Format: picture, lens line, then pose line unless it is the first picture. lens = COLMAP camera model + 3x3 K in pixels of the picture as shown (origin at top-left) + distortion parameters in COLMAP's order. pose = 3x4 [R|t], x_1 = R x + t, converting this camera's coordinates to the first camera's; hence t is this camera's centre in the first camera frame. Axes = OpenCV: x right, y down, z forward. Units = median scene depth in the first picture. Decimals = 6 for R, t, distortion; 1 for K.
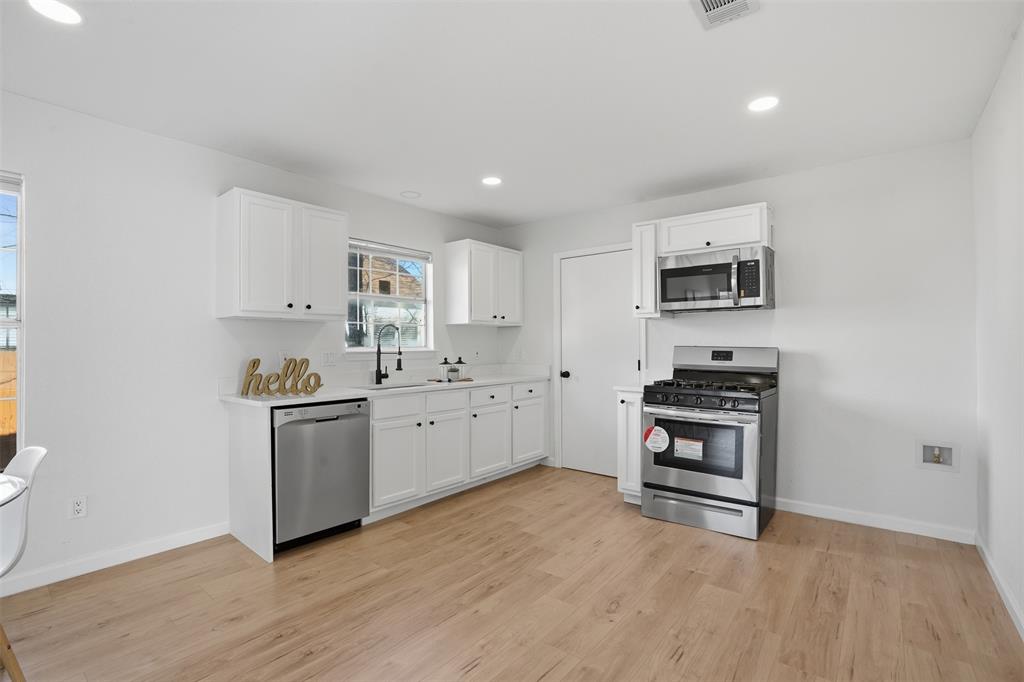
lens RADIAL K [[473.6, 0, 512.5], [0, 473.6, 341.1], [0, 0, 1]] dist [-0.044154, 0.008873]
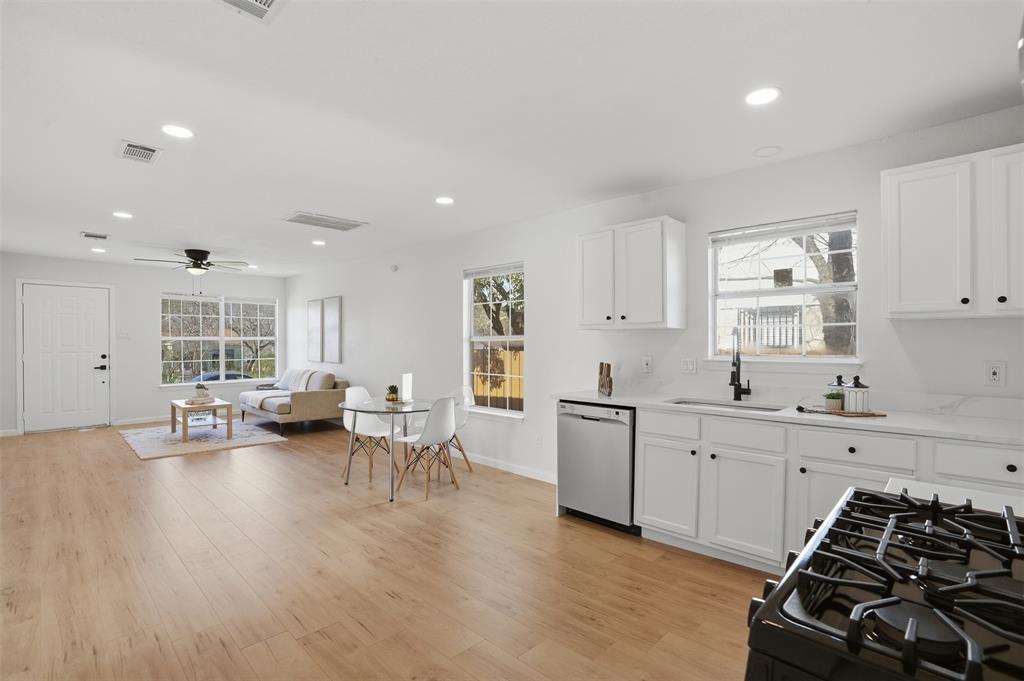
lens RADIAL K [[473.6, 0, 511.6], [0, 473.6, 342.1], [0, 0, 1]] dist [-0.044154, 0.008873]
pose [[-0.085542, -0.000200, -0.996335, 0.660213], [0.008758, 0.999961, -0.000952, -0.016122], [0.996296, -0.008807, -0.085537, 0.786828]]
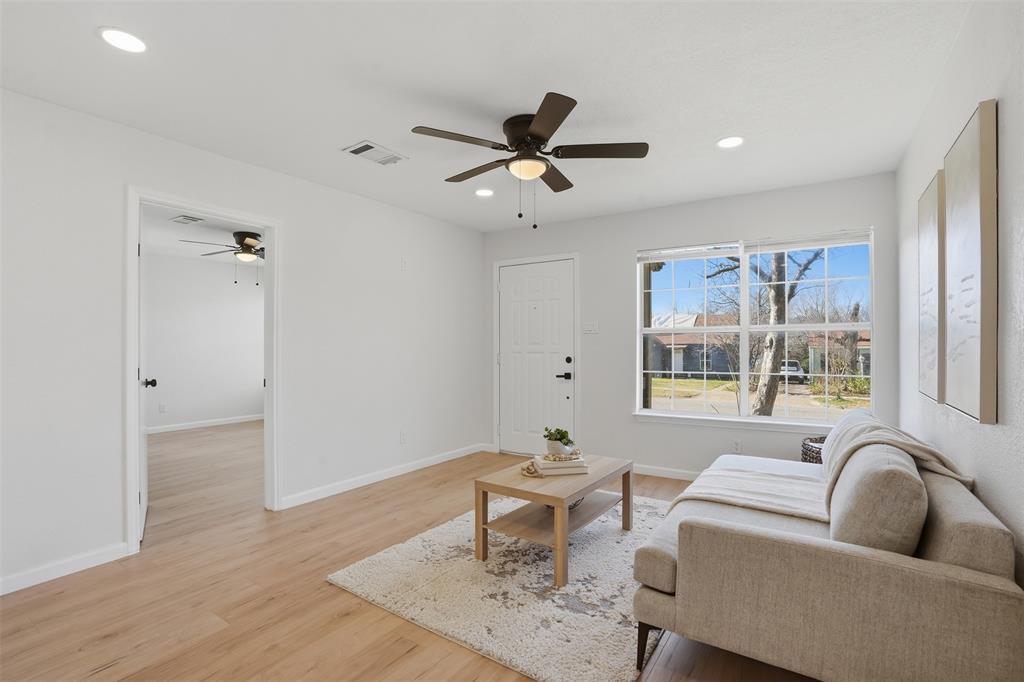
lens RADIAL K [[473.6, 0, 515.9], [0, 473.6, 351.2], [0, 0, 1]] dist [-0.044154, 0.008873]
pose [[-0.994228, 0.003295, -0.107242, -0.931481], [0.003139, 0.999994, 0.001625, 0.000842], [0.107246, 0.001279, -0.994232, 0.205834]]
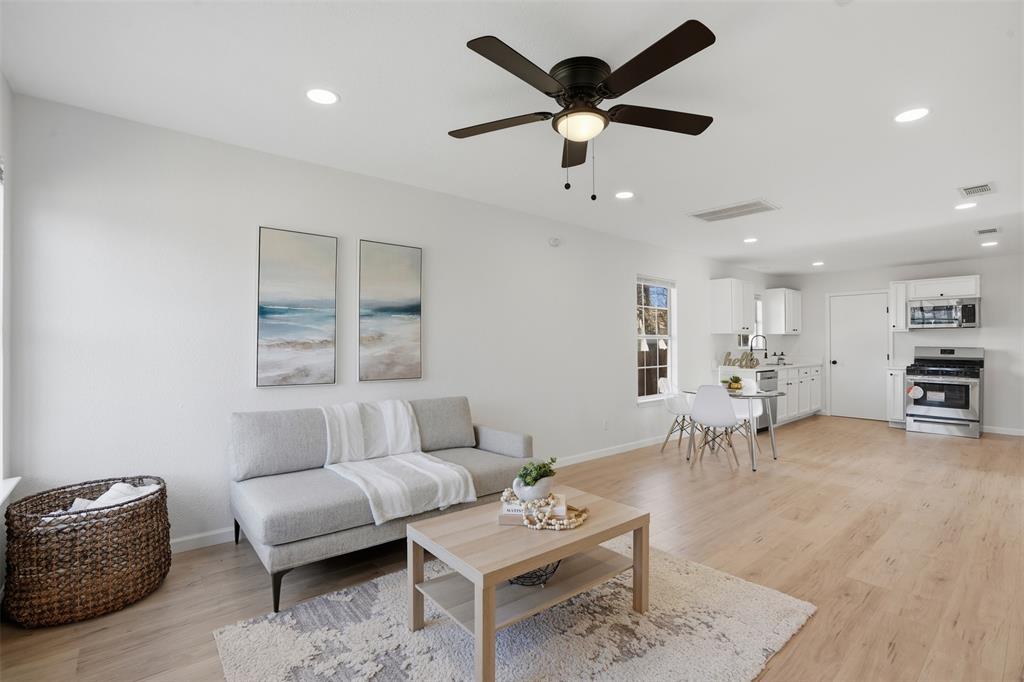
lens RADIAL K [[473.6, 0, 503.4], [0, 473.6, 340.6], [0, 0, 1]] dist [-0.044154, 0.008873]
pose [[0.981699, 0.001249, -0.190436, -1.020488], [-0.000737, 0.999996, 0.002759, -0.018839], [0.190439, -0.002568, 0.981696, -1.233618]]
